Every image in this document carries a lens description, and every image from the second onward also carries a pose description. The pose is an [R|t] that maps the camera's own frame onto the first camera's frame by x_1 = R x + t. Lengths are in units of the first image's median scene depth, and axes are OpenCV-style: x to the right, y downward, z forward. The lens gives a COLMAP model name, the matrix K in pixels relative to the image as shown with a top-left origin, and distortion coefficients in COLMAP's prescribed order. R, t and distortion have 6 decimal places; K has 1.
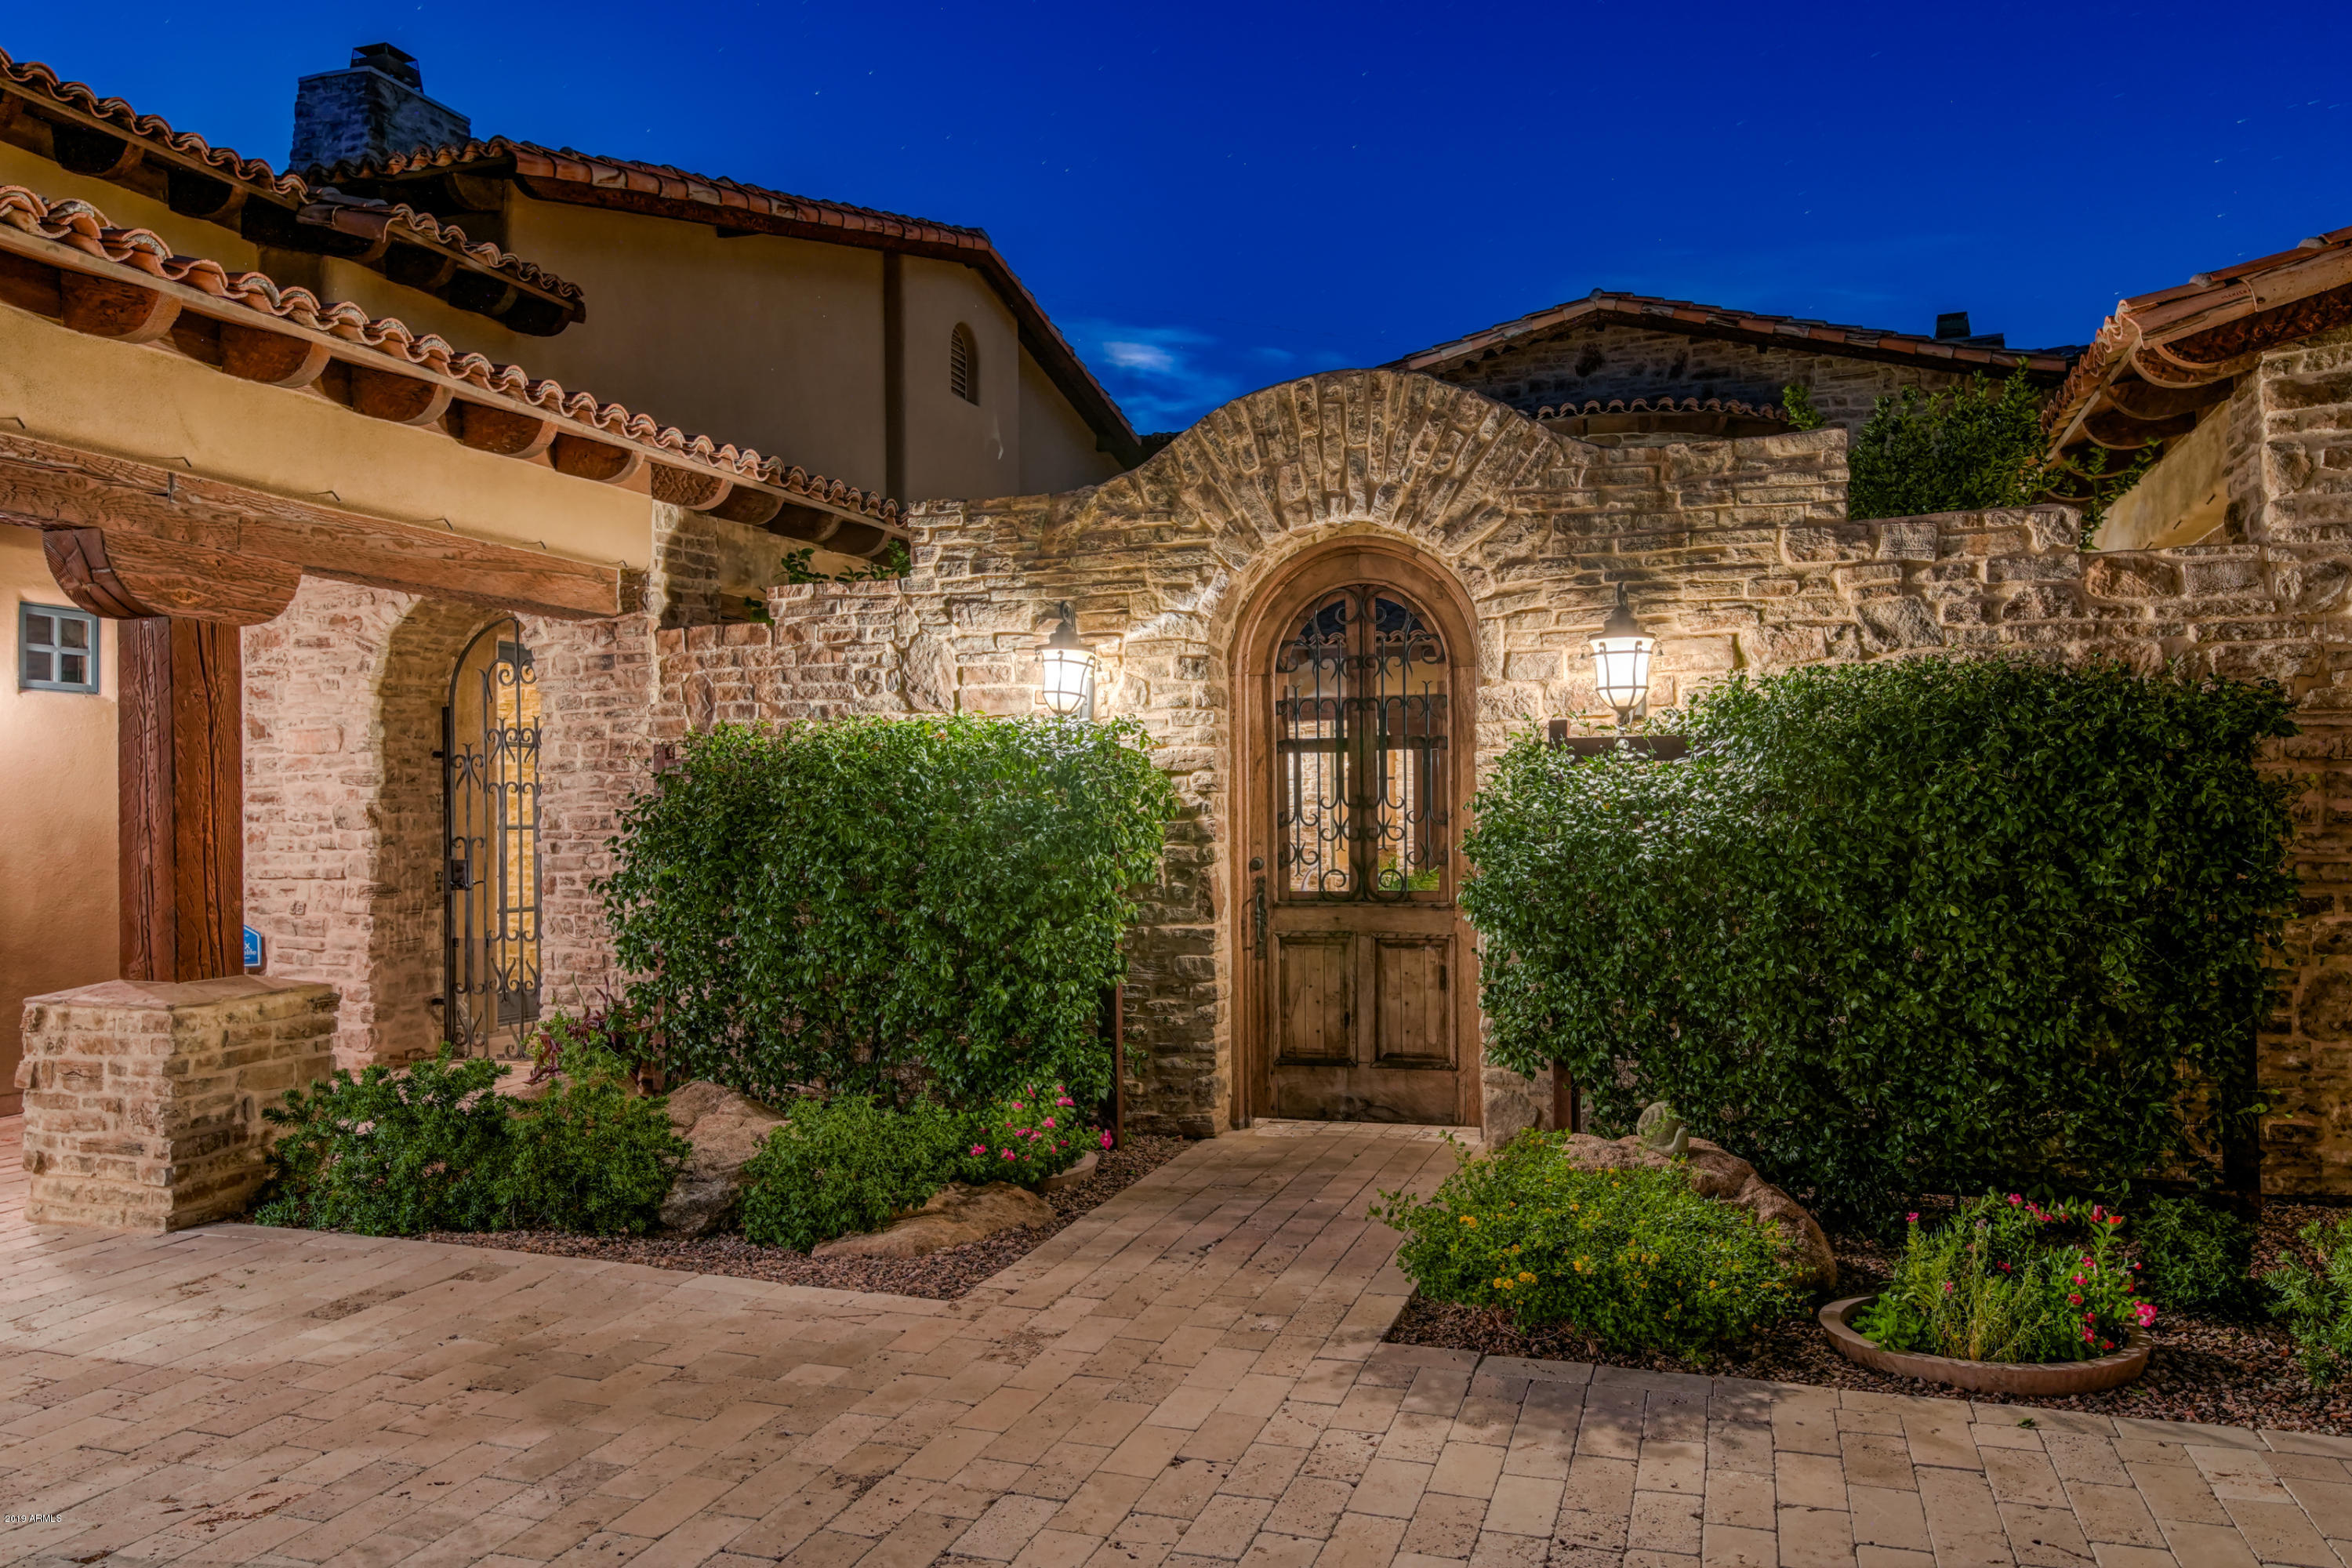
lens RADIAL K [[1693.3, 0, 1173.4], [0, 1693.3, 794.0], [0, 0, 1]] dist [0.052177, 0.000263]
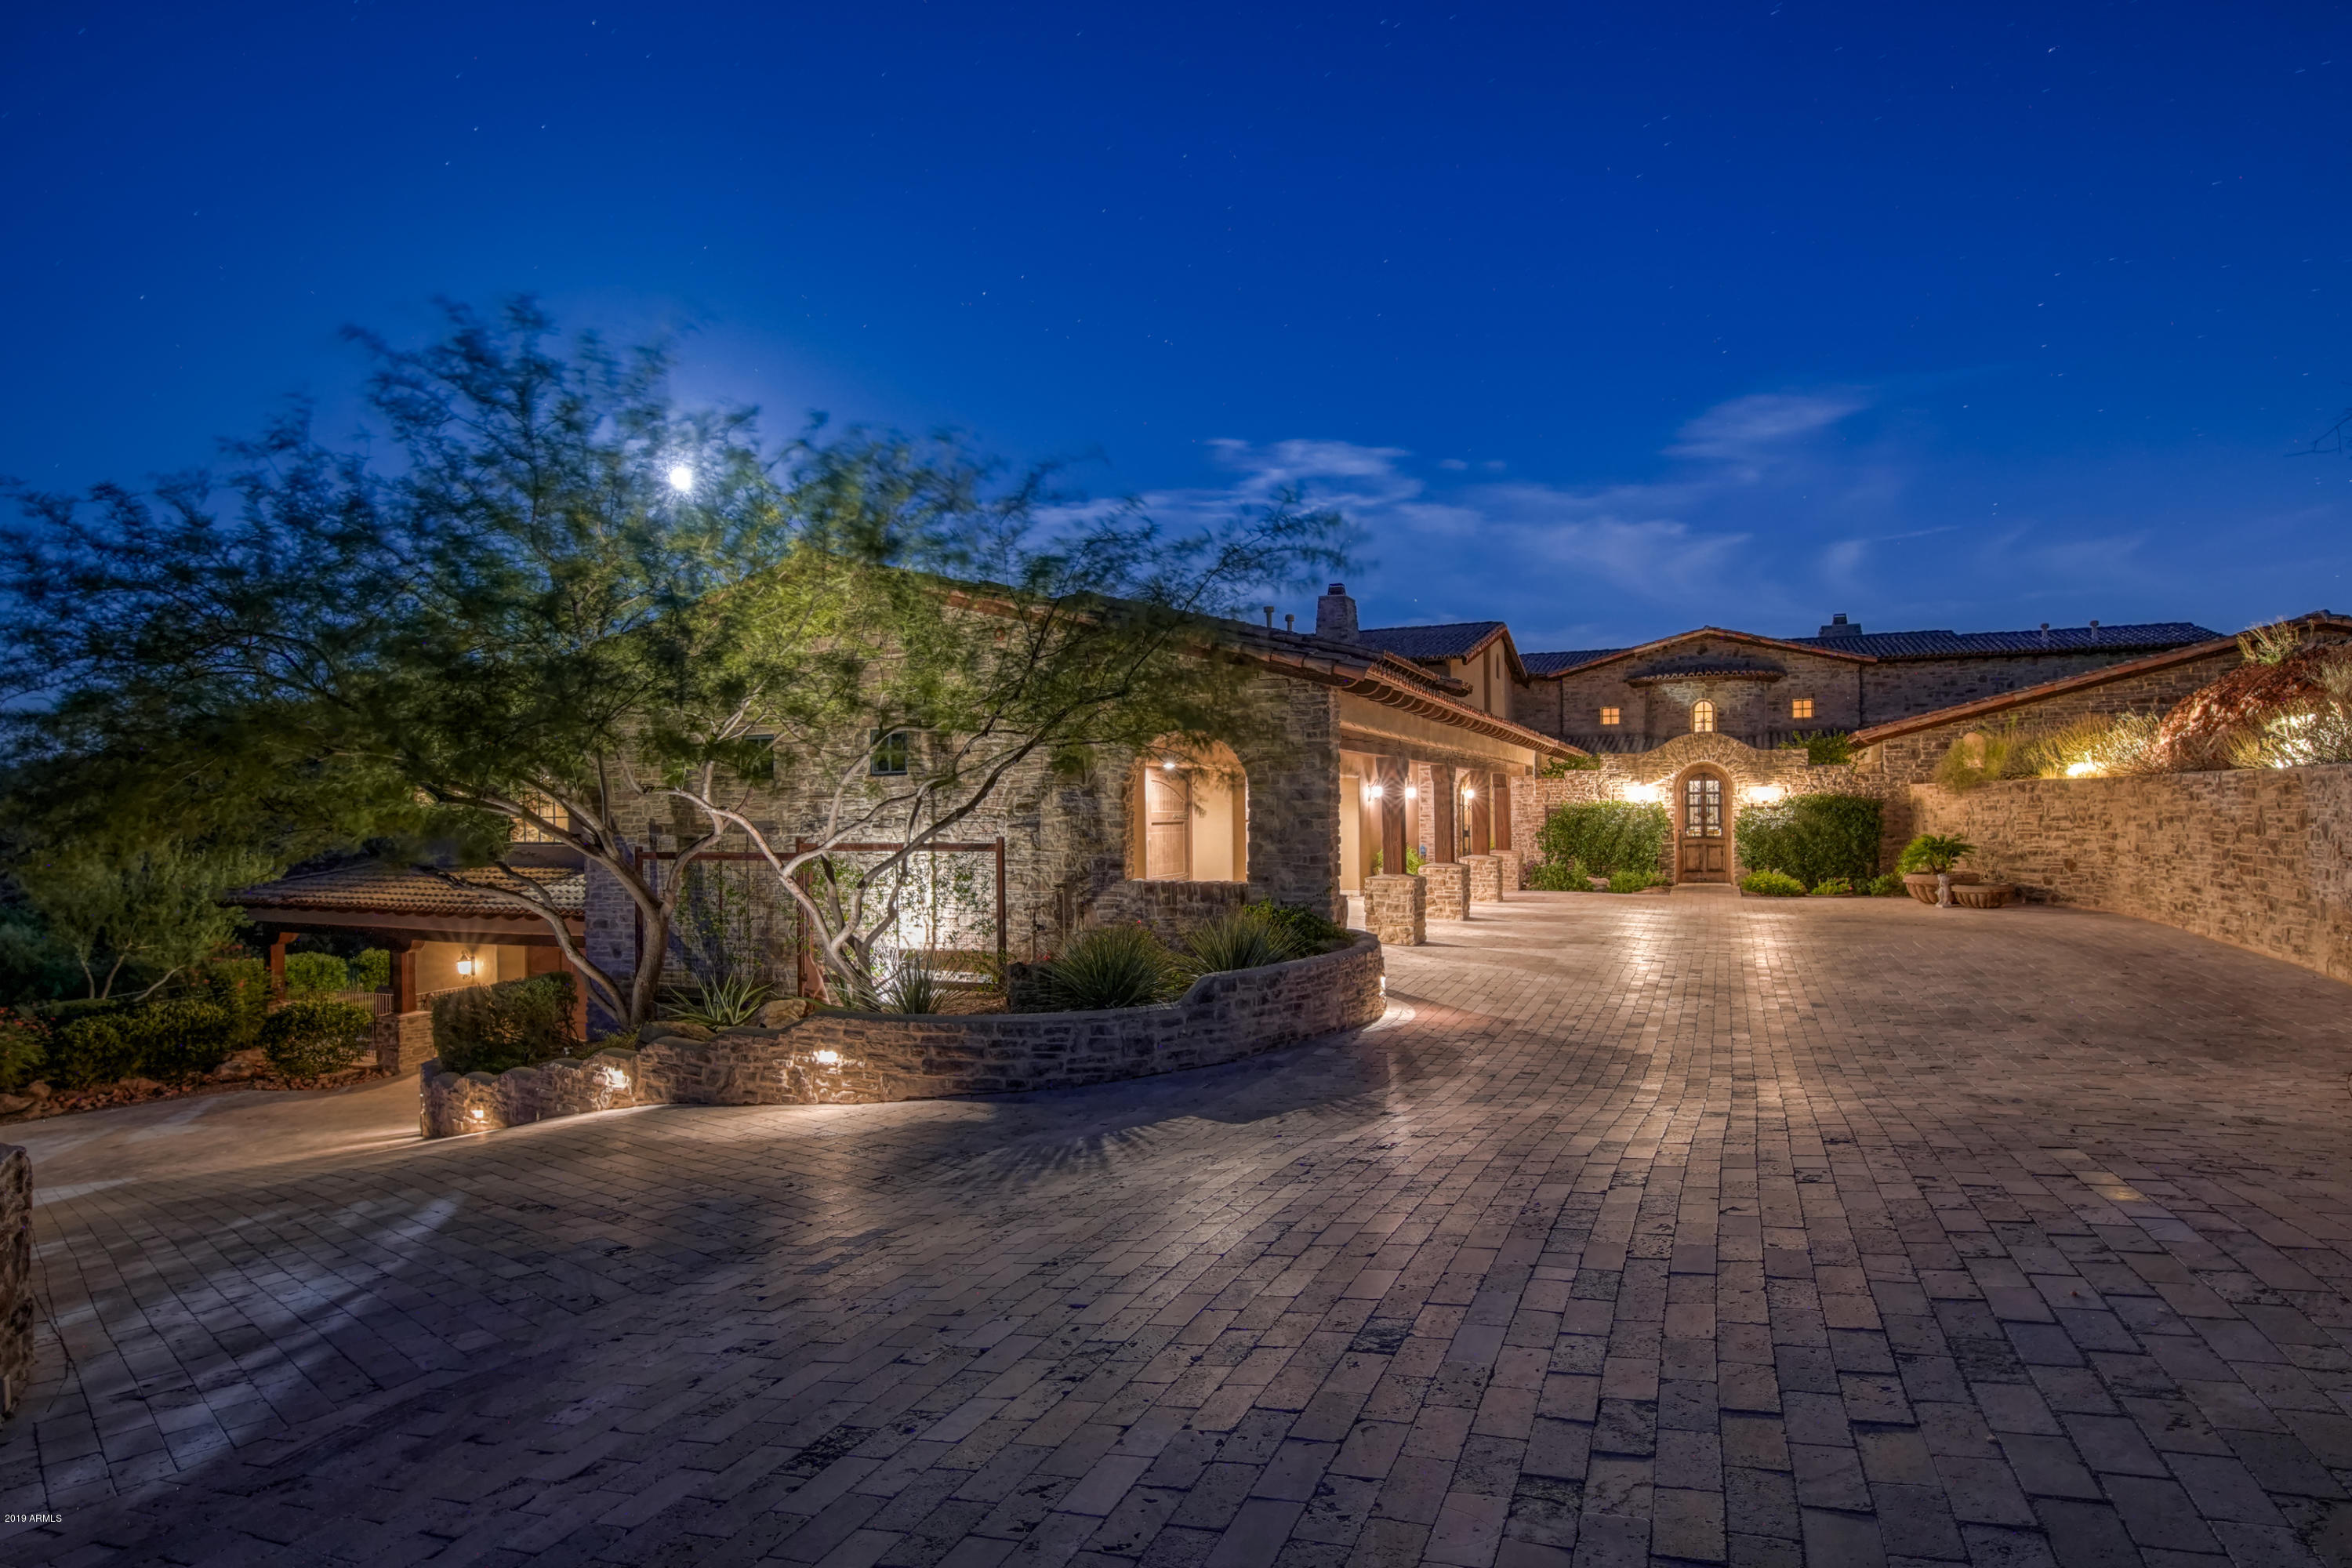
lens RADIAL K [[1200.4, 0, 1175.8], [0, 1200.4, 803.1], [0, 0, 1]] dist [0.001563, 0.000523]
pose [[0.995866, -0.002518, -0.090795, -1.074113], [0.003509, 0.999936, 0.010761, -0.078479], [0.090762, -0.011035, 0.995811, -2.542802]]
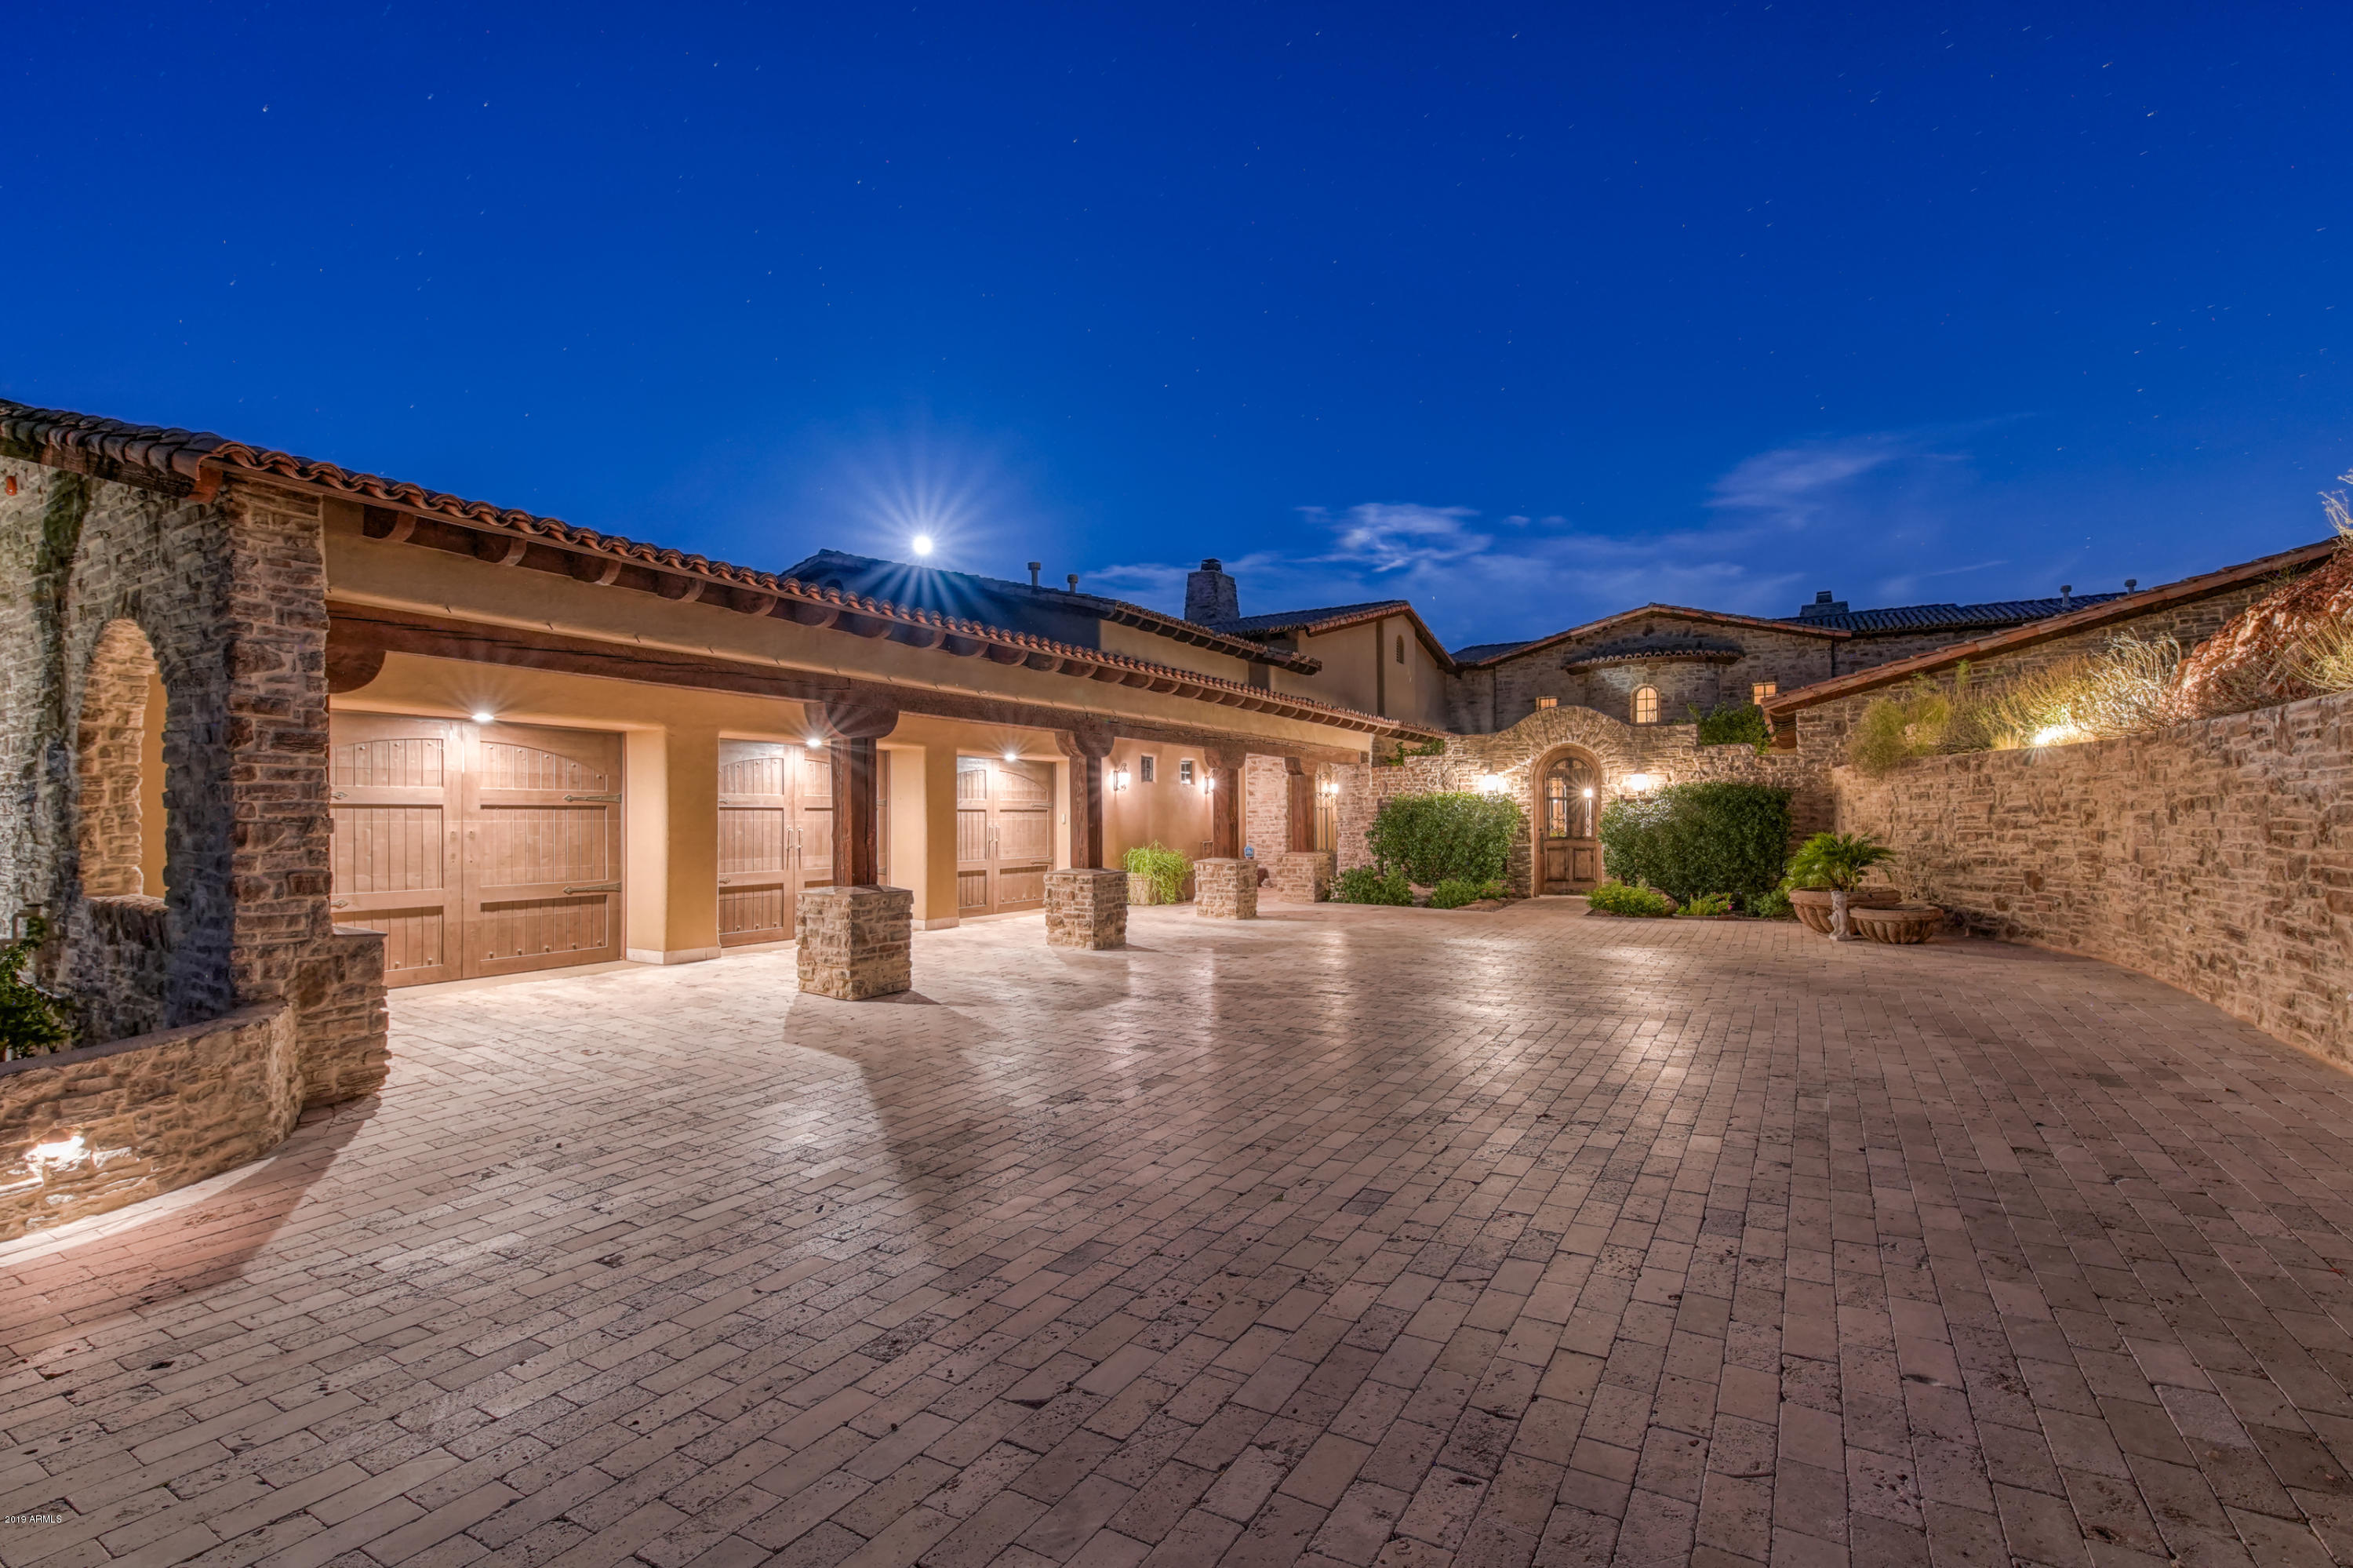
lens RADIAL K [[1016.8, 0, 1177.2], [0, 1016.8, 807.5], [0, 0, 1]] dist [0.005102, -0.002675]
pose [[0.977211, -0.000668, -0.212270, -0.269991], [0.002009, 0.999979, 0.006098, -0.024845], [0.212262, -0.006386, 0.977192, -1.451385]]
